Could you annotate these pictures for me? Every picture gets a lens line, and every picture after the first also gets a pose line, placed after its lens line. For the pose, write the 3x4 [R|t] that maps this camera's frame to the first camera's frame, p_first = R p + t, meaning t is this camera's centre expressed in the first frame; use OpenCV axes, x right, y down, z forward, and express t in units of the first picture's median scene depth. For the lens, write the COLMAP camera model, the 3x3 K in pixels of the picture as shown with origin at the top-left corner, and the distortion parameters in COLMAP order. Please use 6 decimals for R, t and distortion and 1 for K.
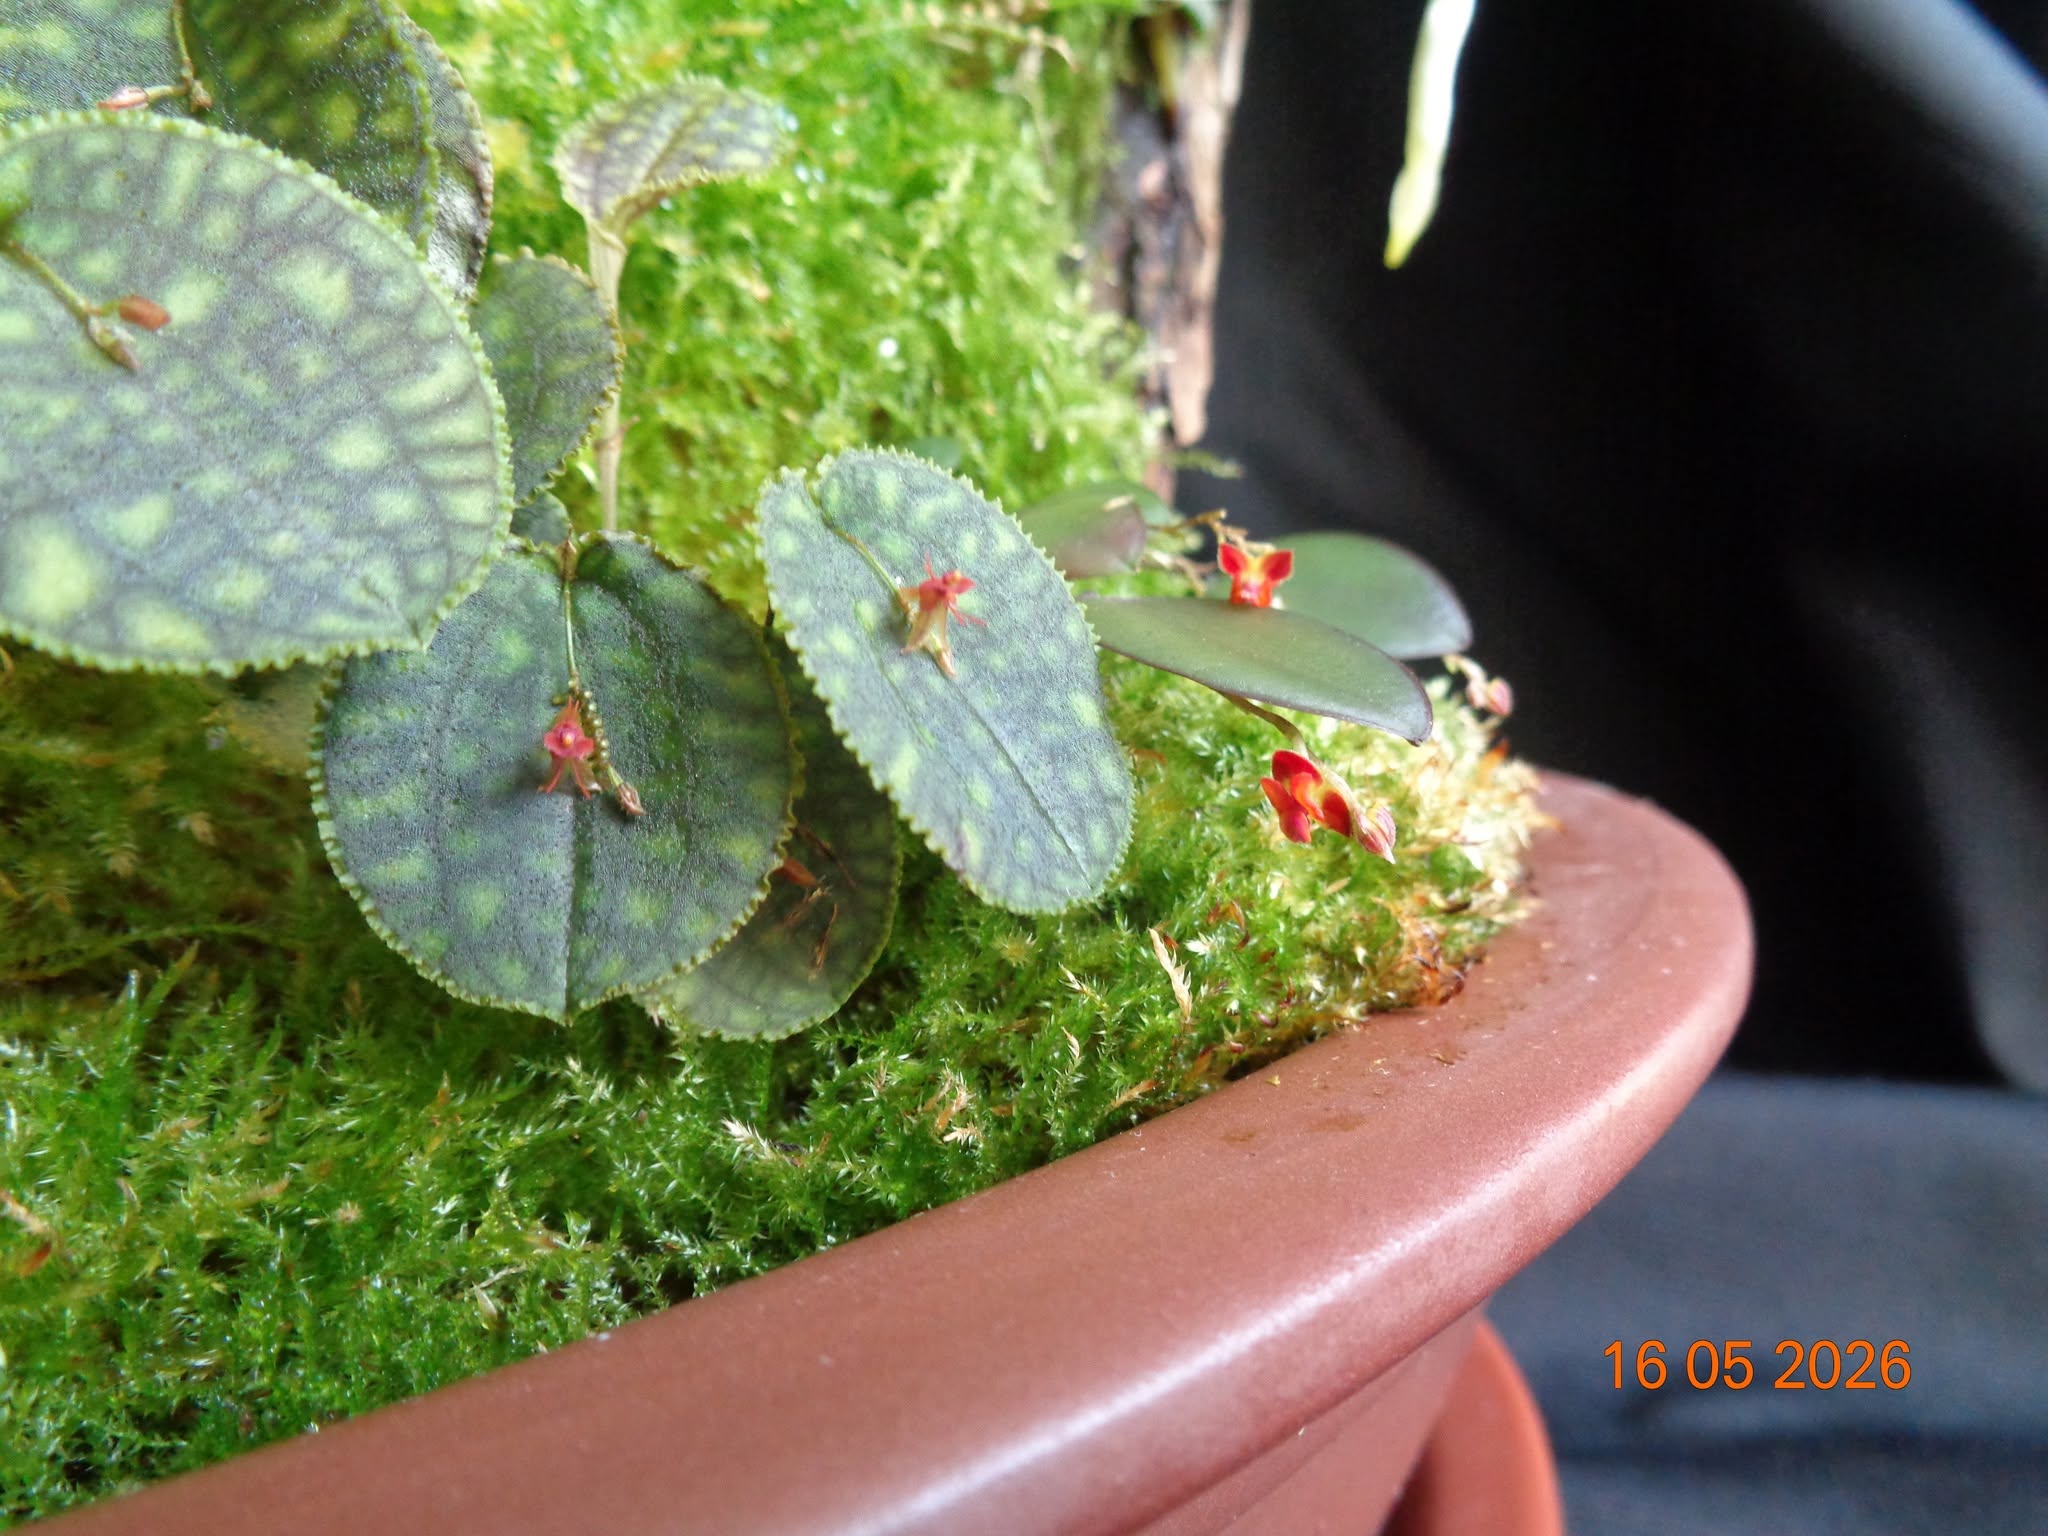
lens RADIAL K [[1474.2, 0, 1027.0], [0, 1474.2, 756.6], [0, 0, 1]] dist [0.000085, -0.005370]
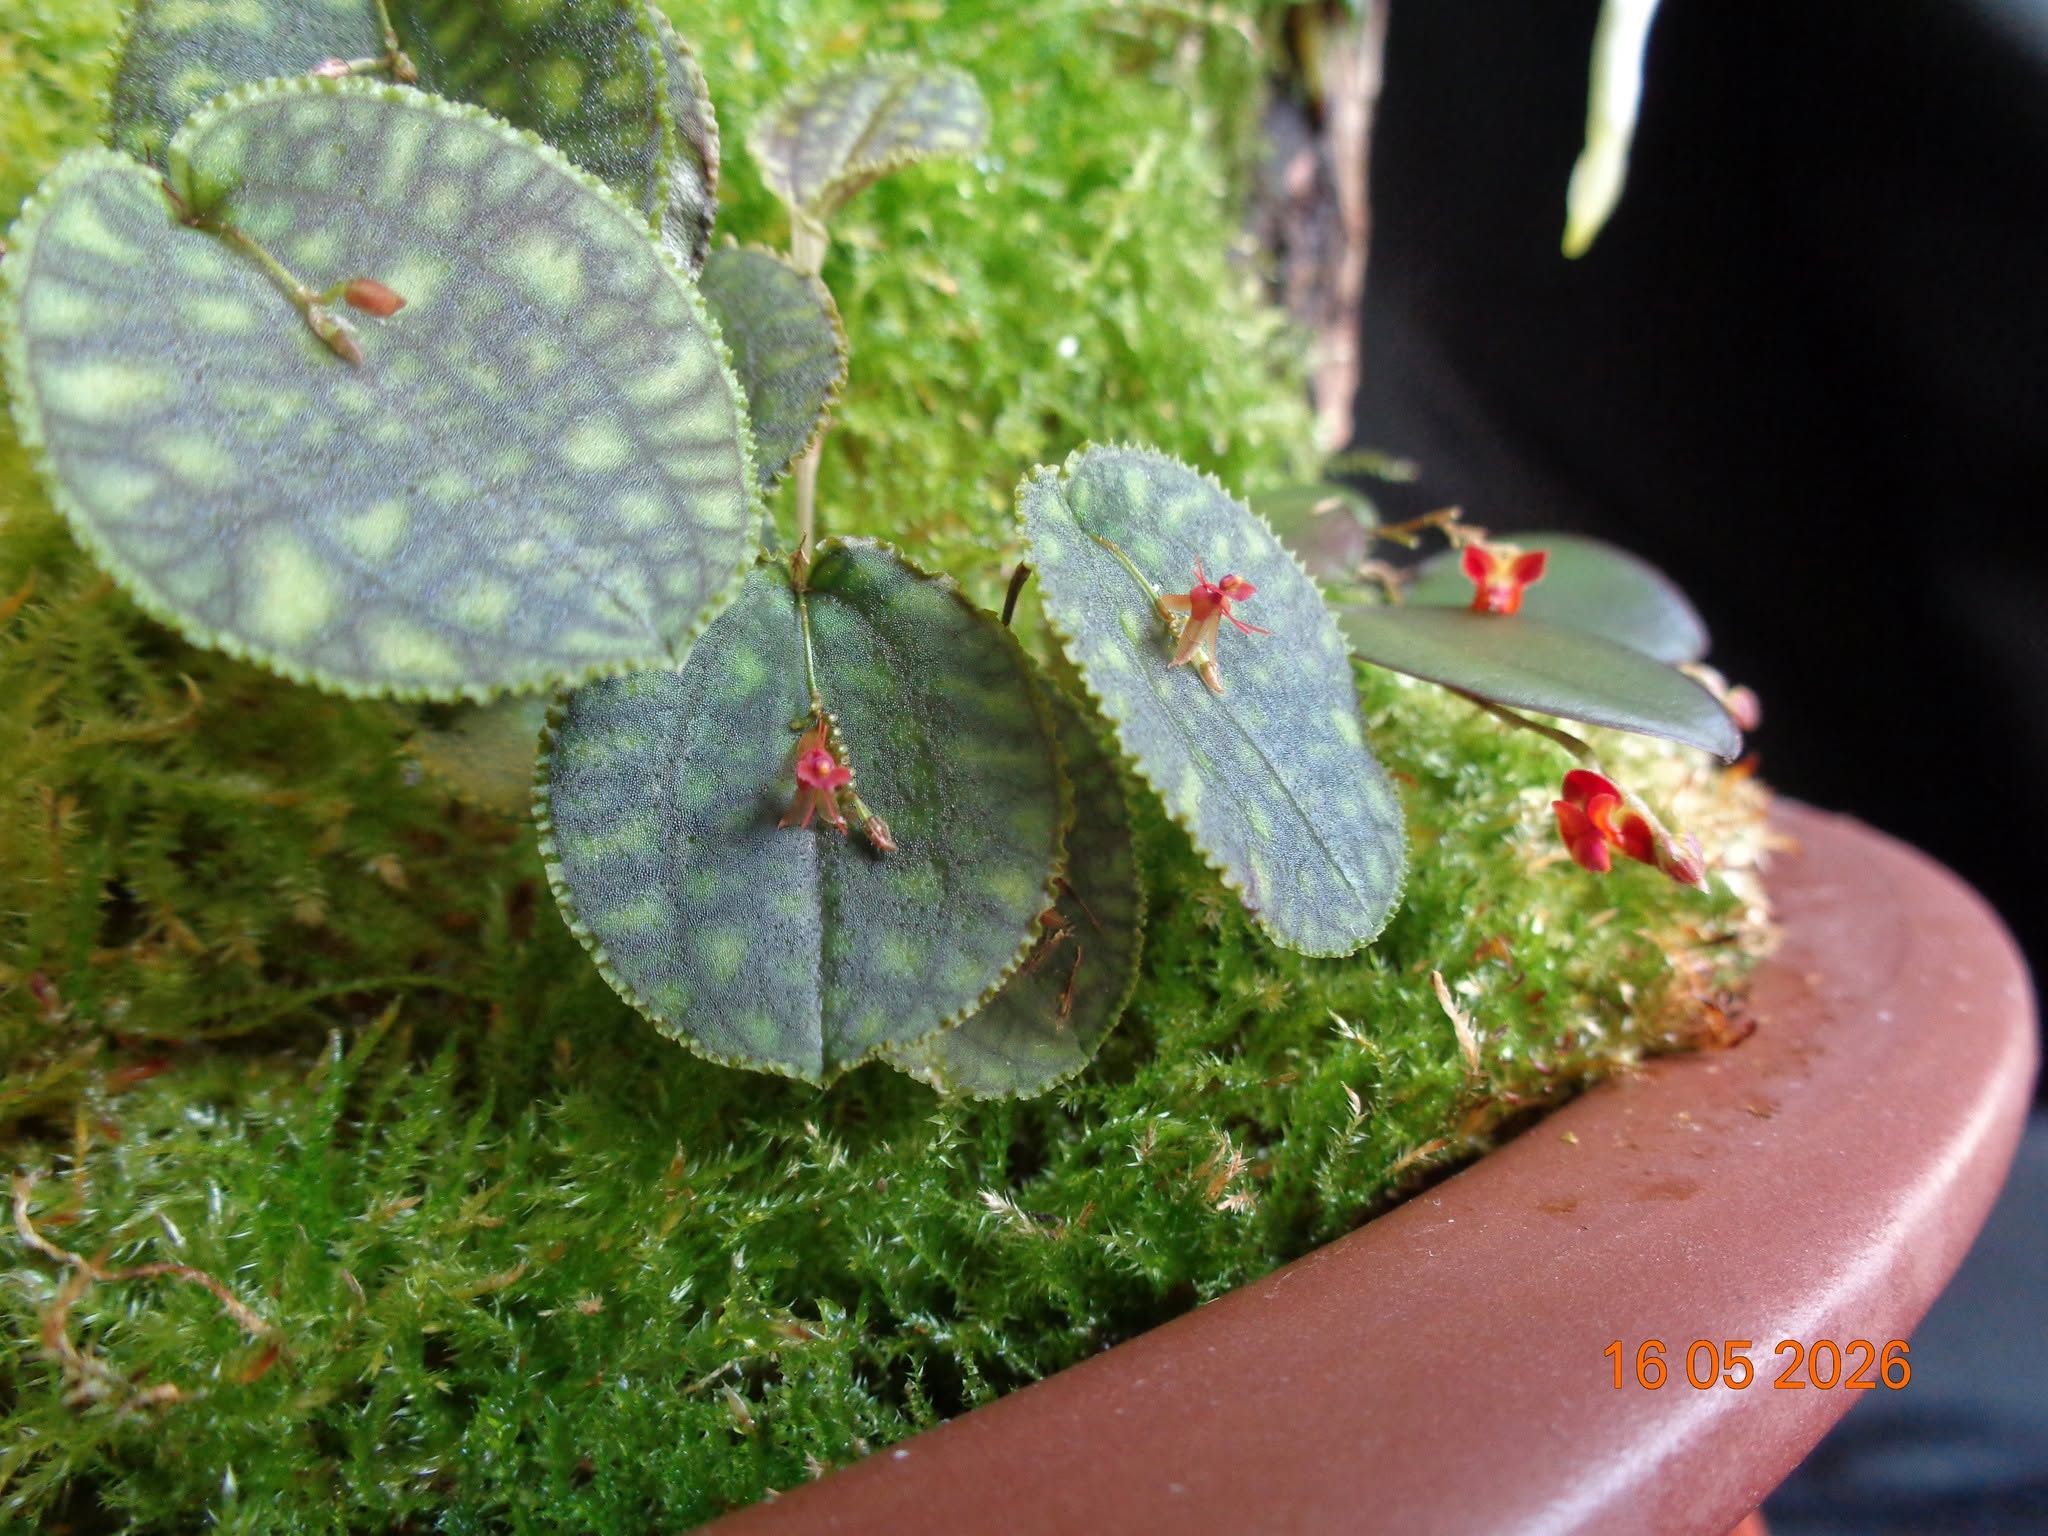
lens RADIAL K [[1475.9, 0, 1033.3], [0, 1475.9, 758.0], [0, 0, 1]] dist [0.007345, -0.018671]
pose [[0.999368, -0.014487, -0.032462, -0.142561], [0.014006, 0.999789, -0.014994, -0.002632], [0.032673, 0.014530, 0.999360, 0.100290]]
